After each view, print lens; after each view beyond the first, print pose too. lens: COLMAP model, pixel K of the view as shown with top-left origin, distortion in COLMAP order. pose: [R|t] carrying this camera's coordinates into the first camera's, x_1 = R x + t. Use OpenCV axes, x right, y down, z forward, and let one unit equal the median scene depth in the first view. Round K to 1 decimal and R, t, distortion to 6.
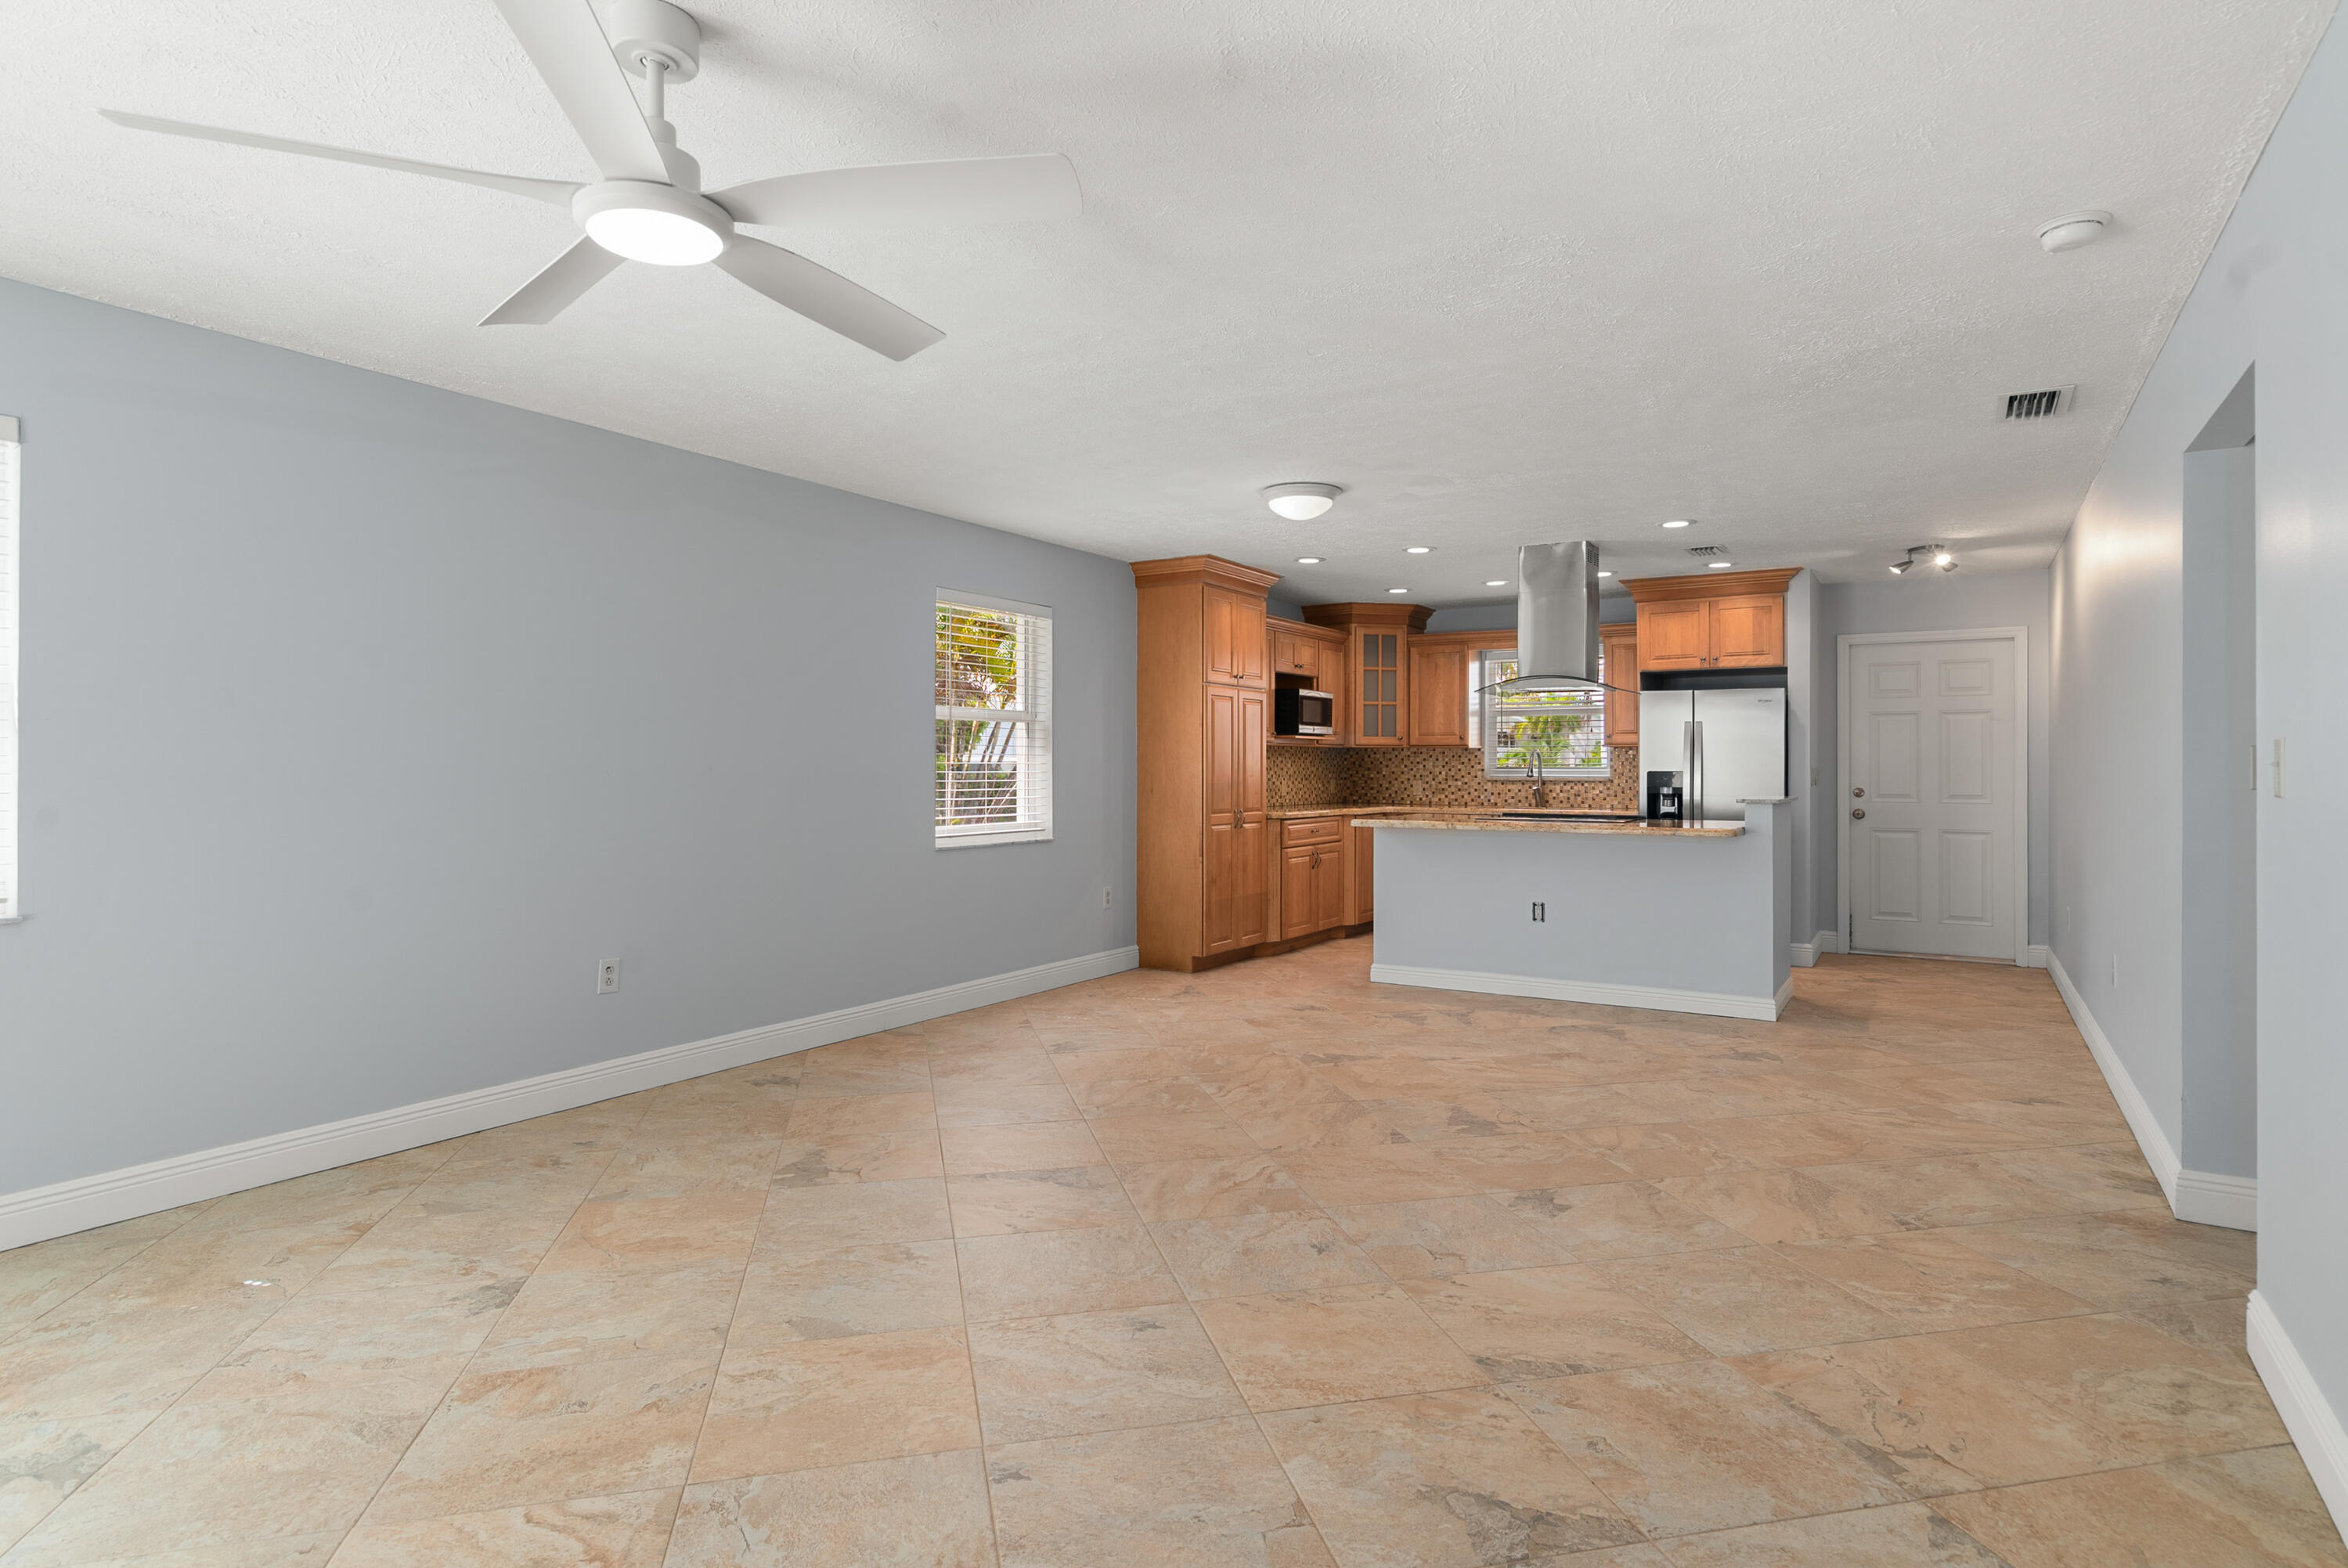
lens RADIAL K [[1226.7, 0, 1167.9], [0, 1226.7, 773.9], [0, 0, 1]] dist [0.000929, 0.000234]
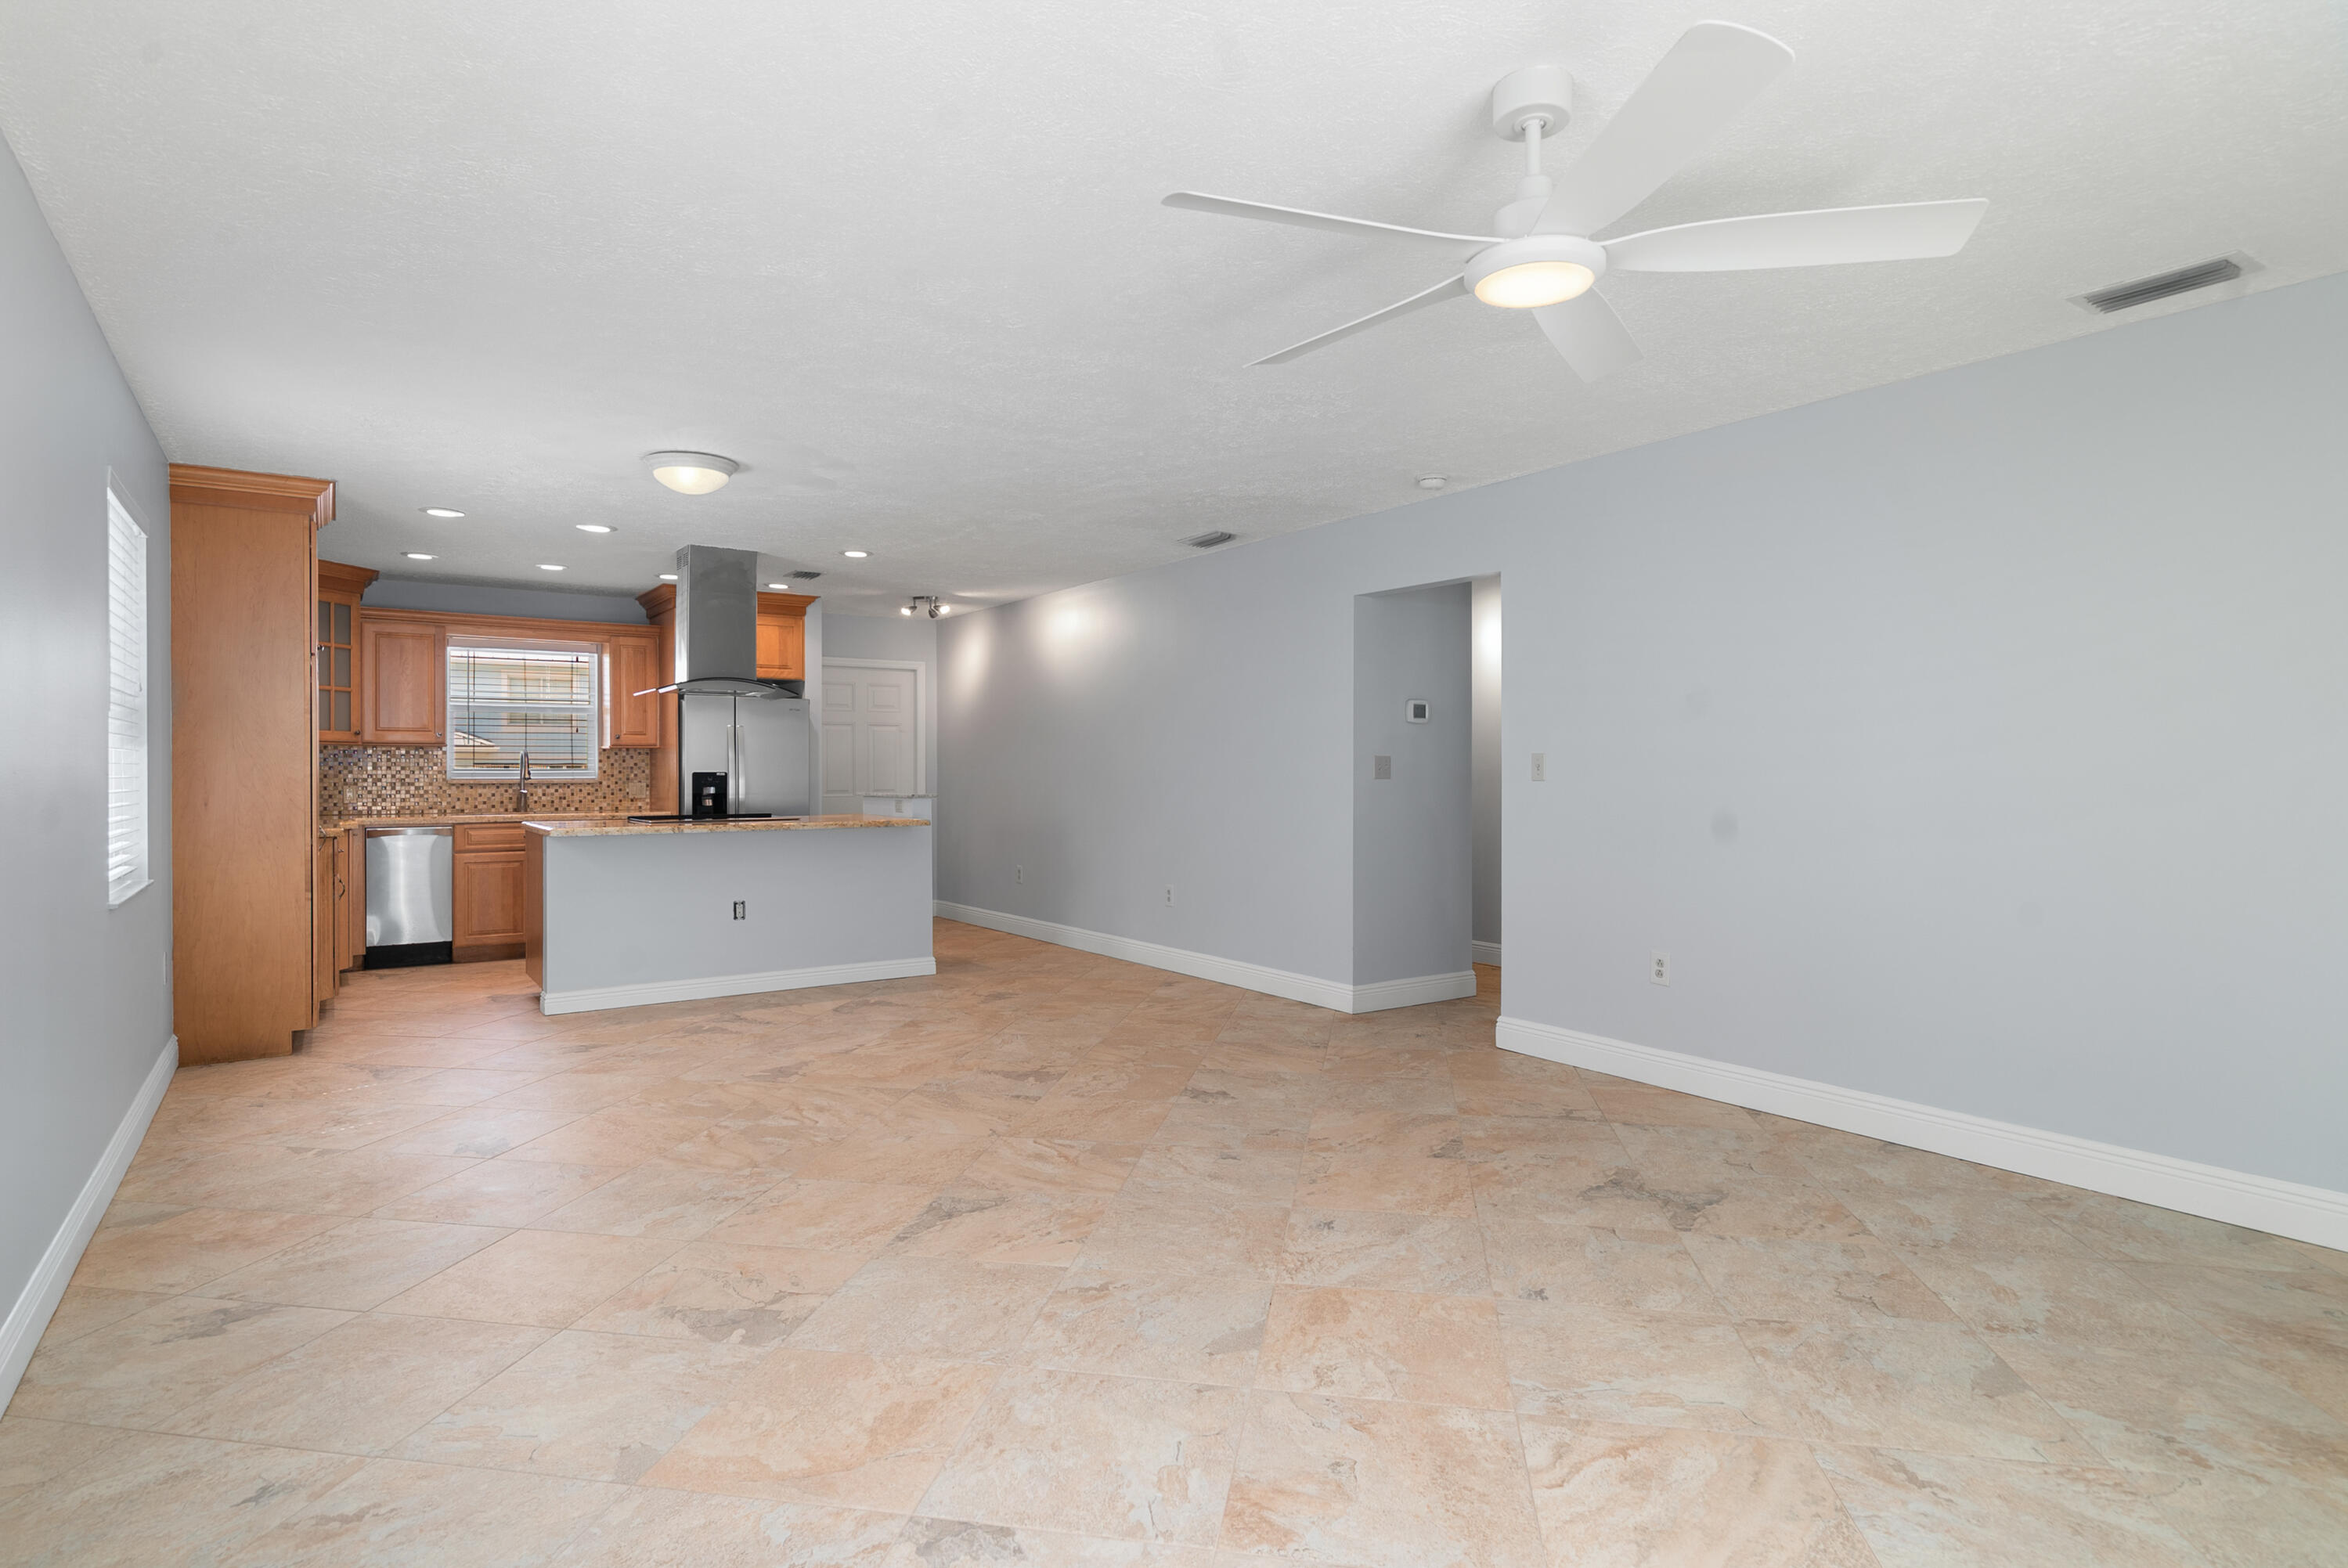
lens RADIAL K [[1226.7, 0, 1167.9], [0, 1226.7, 773.9], [0, 0, 1]] dist [0.000929, 0.000234]
pose [[0.394397, -0.005608, 0.918923, -0.754635], [0.007439, 0.999968, 0.002910, -0.001506], [-0.918910, 0.005688, 0.394426, 0.417480]]
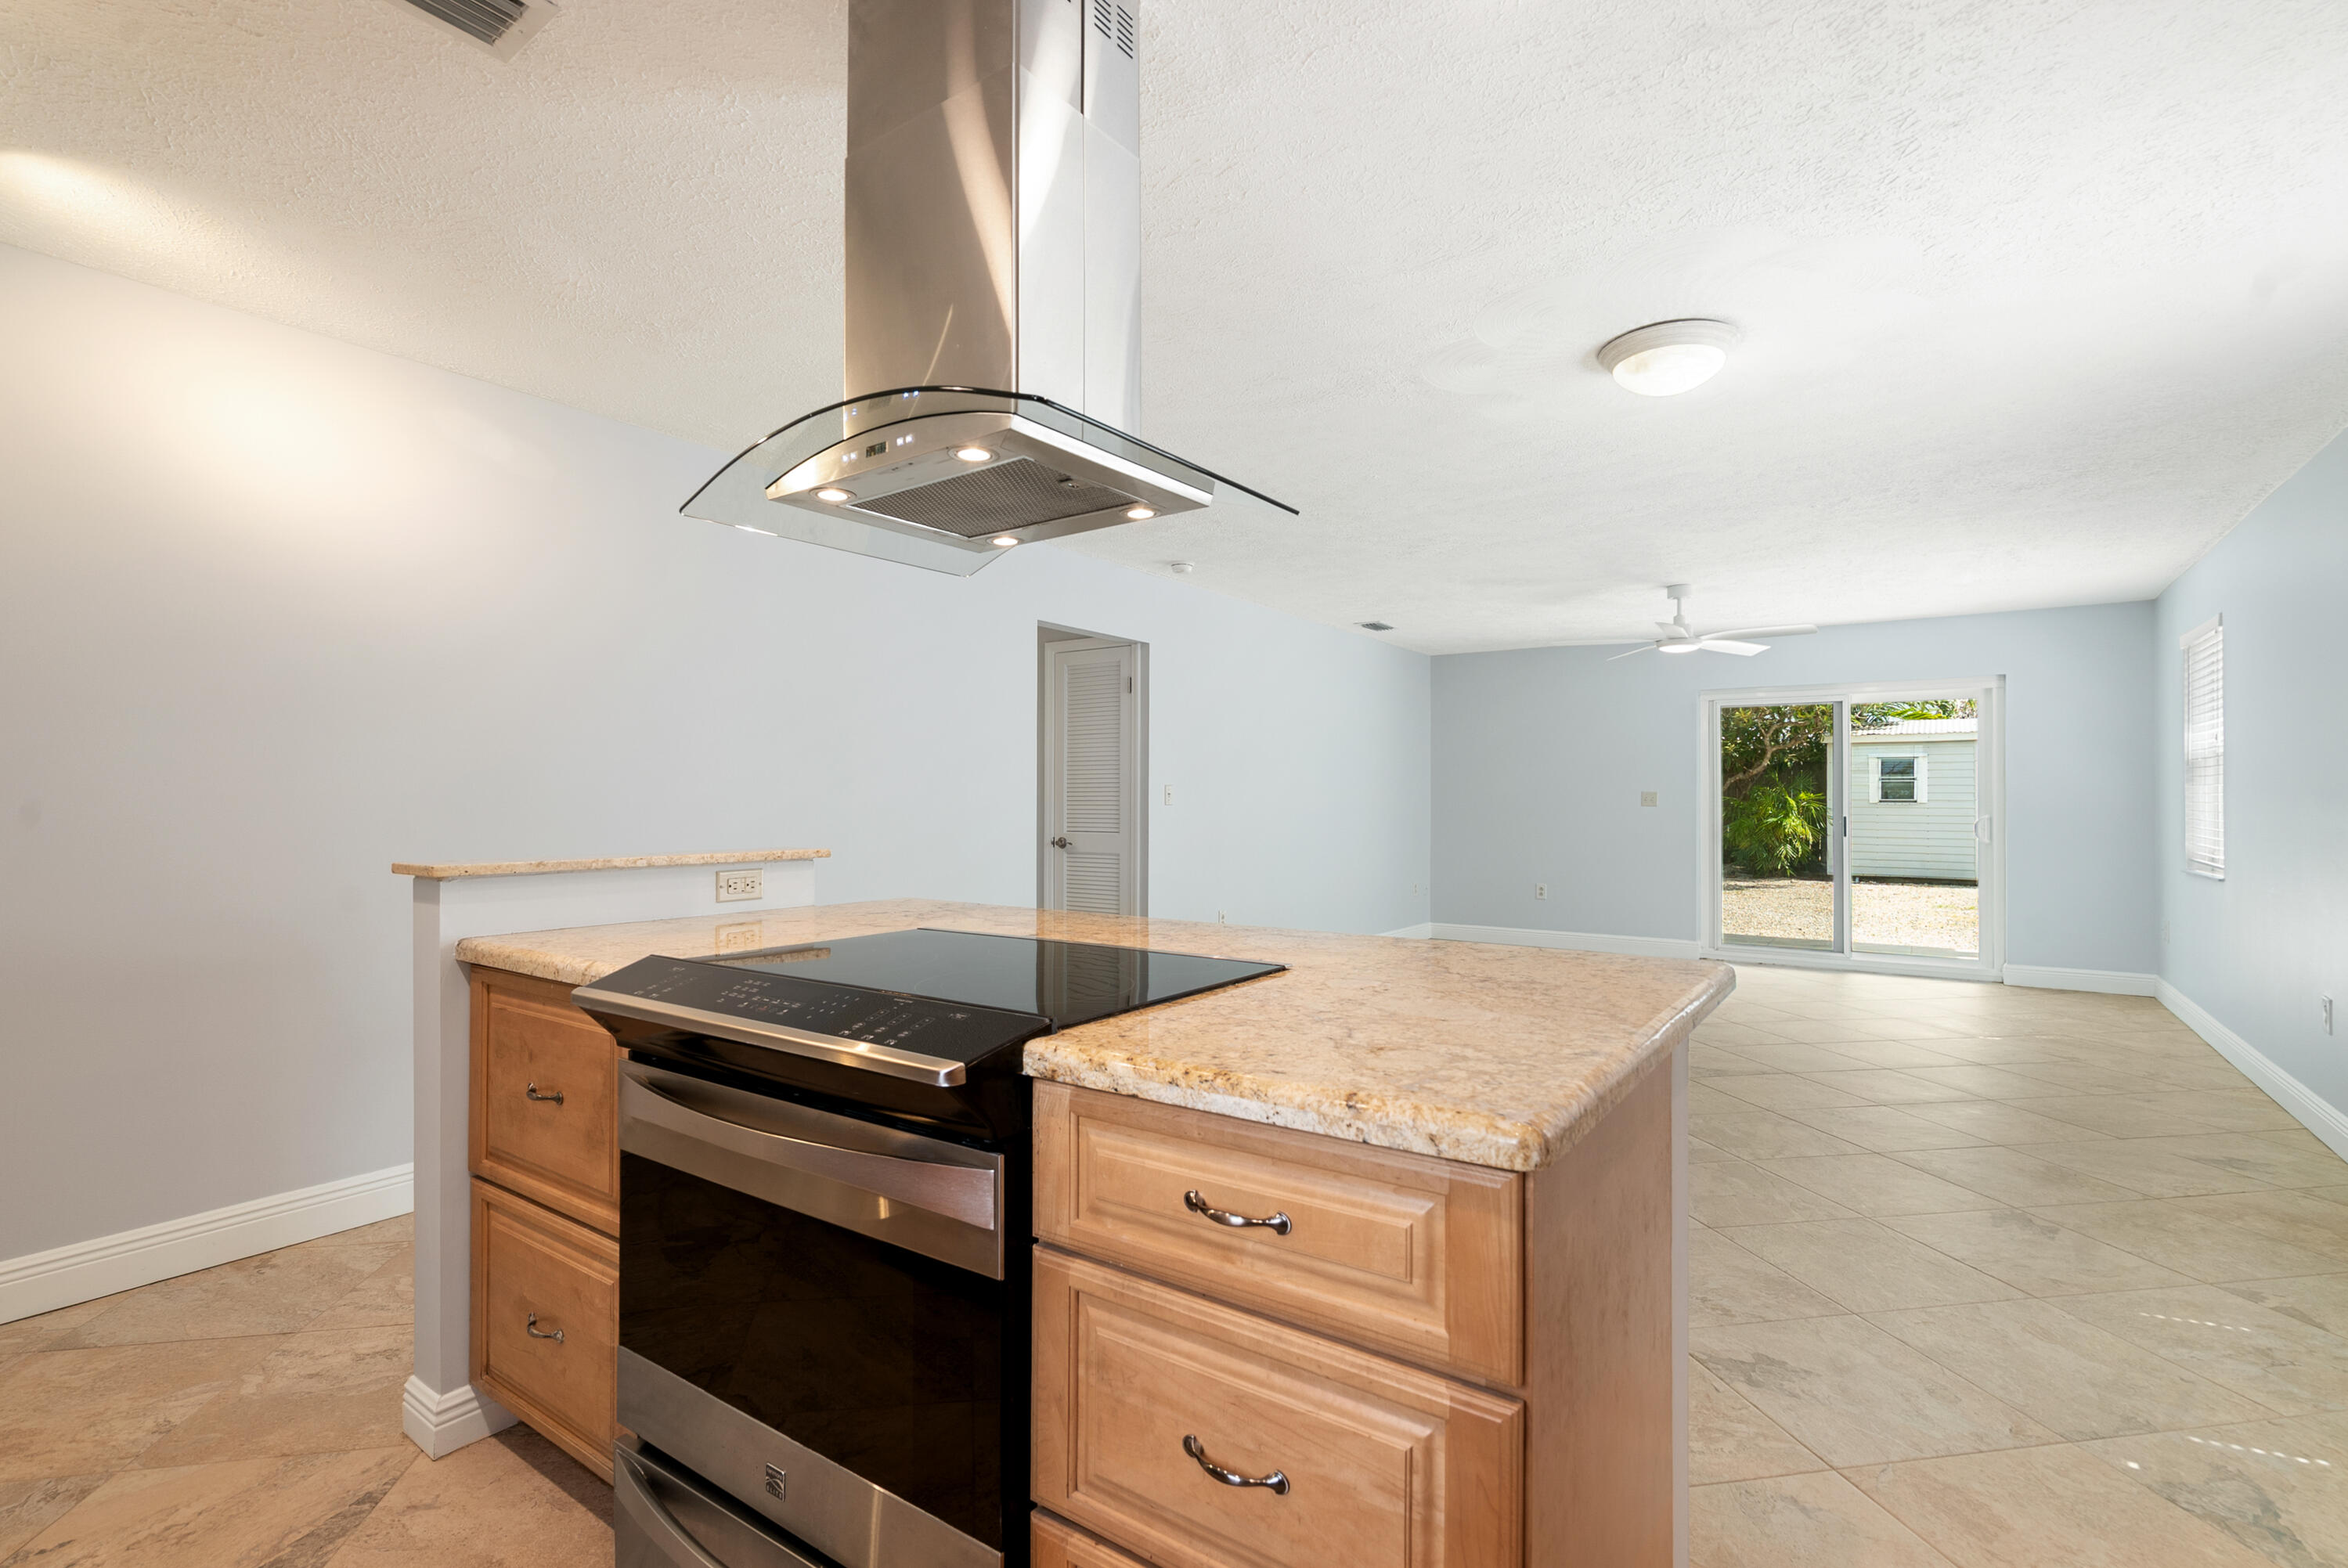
lens RADIAL K [[1070.1, 0, 1166.3], [0, 1070.1, 790.7], [0, 0, 1]] dist [-0.001585, -0.000088]
pose [[-0.998465, -0.004224, 0.055220, 0.429843], [-0.004407, 0.999985, -0.003194, -0.003726], [-0.055206, -0.003432, -0.998469, 2.012335]]
